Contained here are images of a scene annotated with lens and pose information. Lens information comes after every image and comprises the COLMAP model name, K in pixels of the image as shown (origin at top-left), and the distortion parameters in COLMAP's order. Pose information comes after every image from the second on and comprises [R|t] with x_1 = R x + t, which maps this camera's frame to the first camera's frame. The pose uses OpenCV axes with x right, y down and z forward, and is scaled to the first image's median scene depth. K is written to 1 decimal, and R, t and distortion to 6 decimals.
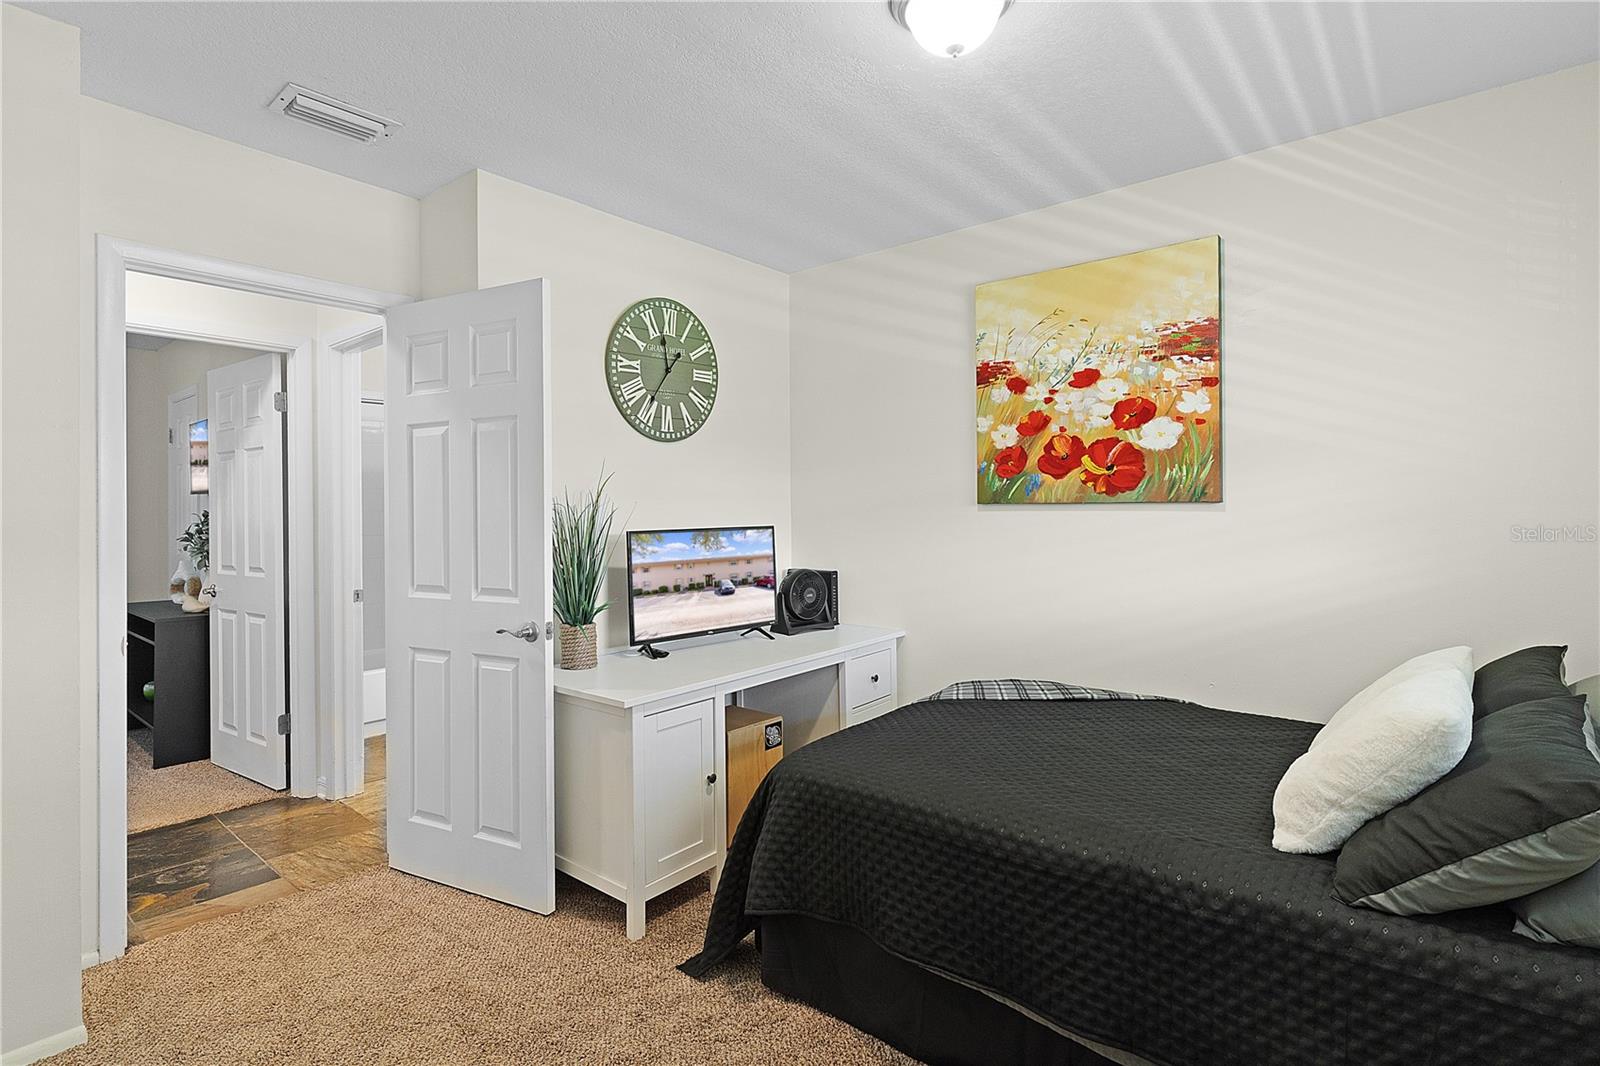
lens RADIAL K [[769.3, 0, 794.2], [0, 769.3, 521.2], [0, 0, 1]] dist [0.002383, -0.001289]
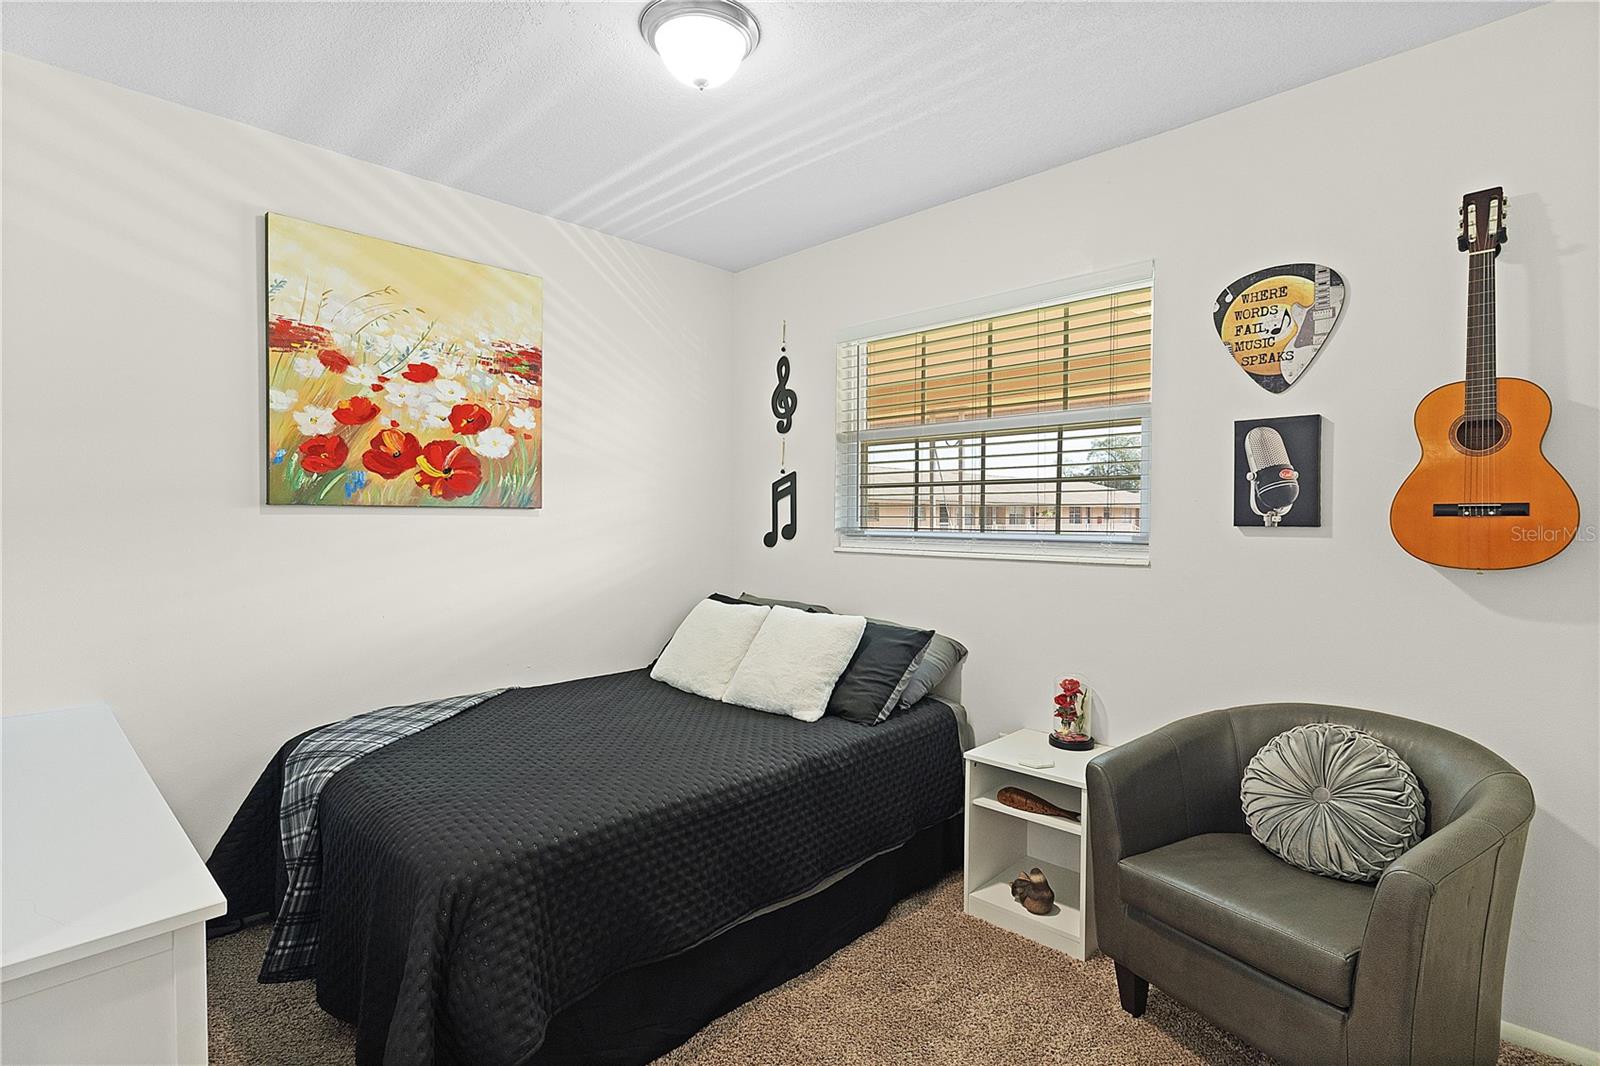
lens RADIAL K [[769.3, 0, 807.4], [0, 769.3, 539.4], [0, 0, 1]] dist [0.002383, -0.001289]
pose [[0.067646, -0.021163, 0.997485, -0.542817], [0.012650, 0.999713, 0.020352, 0.003082], [-0.997629, 0.011242, 0.067894, 0.487025]]
